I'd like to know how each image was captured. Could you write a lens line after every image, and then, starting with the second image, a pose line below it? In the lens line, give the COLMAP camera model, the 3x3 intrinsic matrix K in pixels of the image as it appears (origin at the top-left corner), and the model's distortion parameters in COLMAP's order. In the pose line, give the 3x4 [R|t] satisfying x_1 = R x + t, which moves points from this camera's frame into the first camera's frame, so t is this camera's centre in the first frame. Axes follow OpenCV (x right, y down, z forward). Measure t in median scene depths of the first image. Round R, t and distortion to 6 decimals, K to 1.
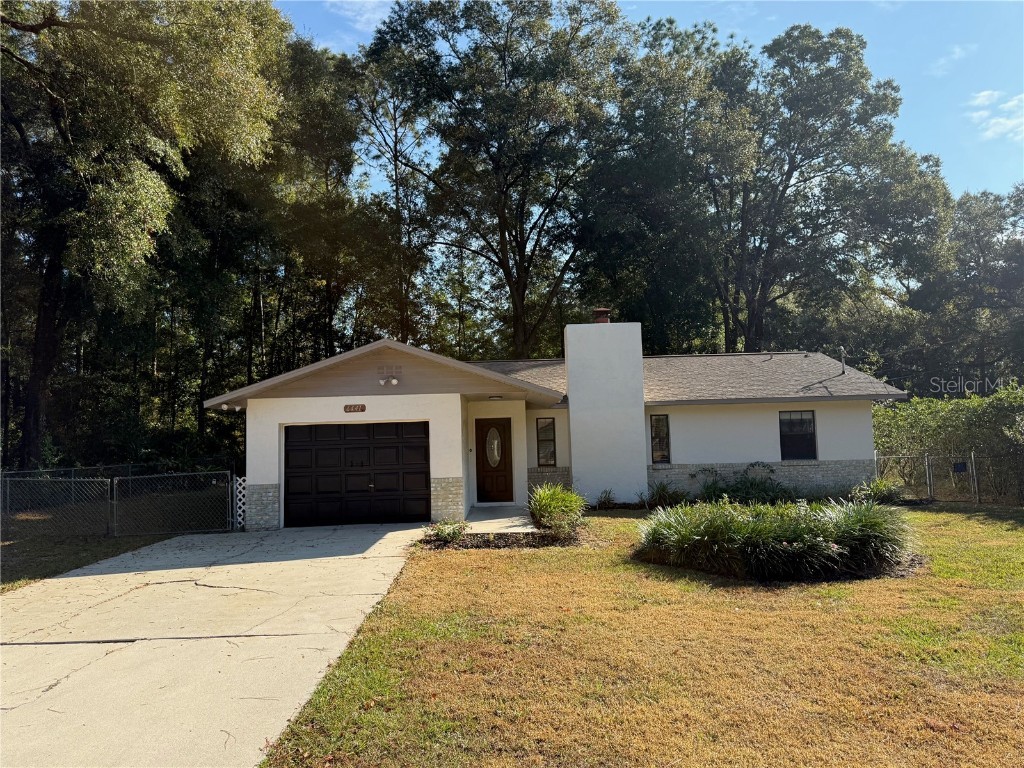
lens RADIAL K [[752.0, 0, 511.0], [0, 752.0, 381.5], [0, 0, 1]] dist [0.042916, -0.040012]
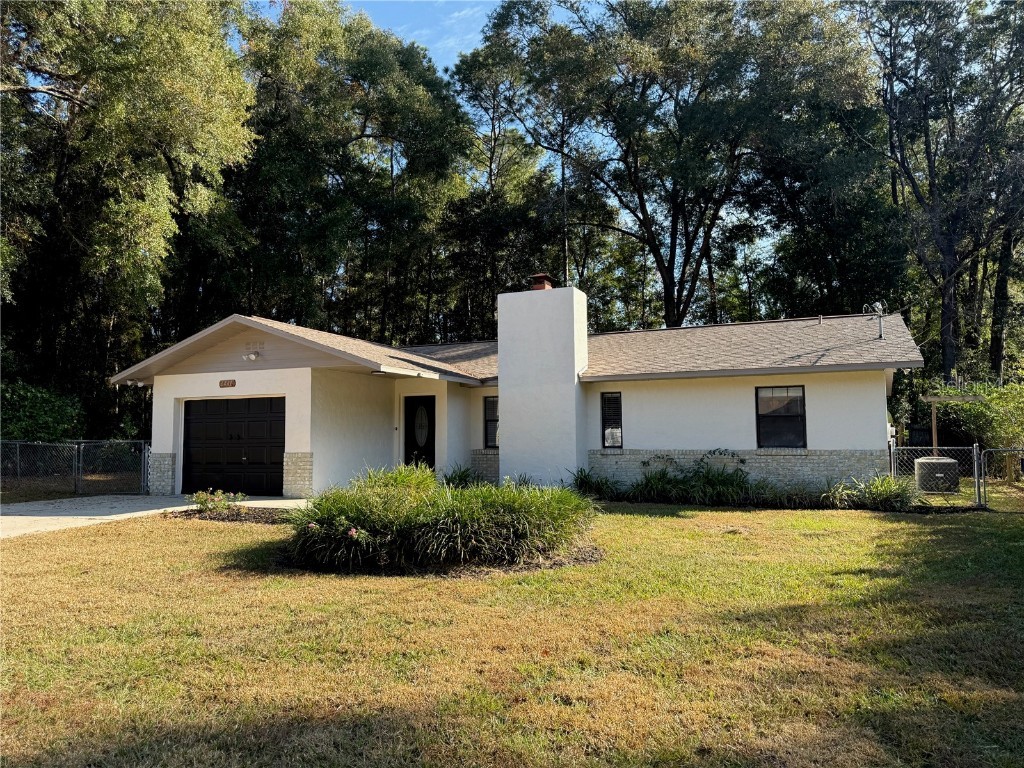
lens RADIAL K [[752.0, 0, 505.9], [0, 752.0, 382.5], [0, 0, 1]] dist [0.042916, -0.040012]
pose [[0.905303, -0.011848, -0.424602, 0.457832], [0.014895, 0.999882, 0.003856, 0.028096], [0.424506, -0.009816, 0.905372, 0.166032]]
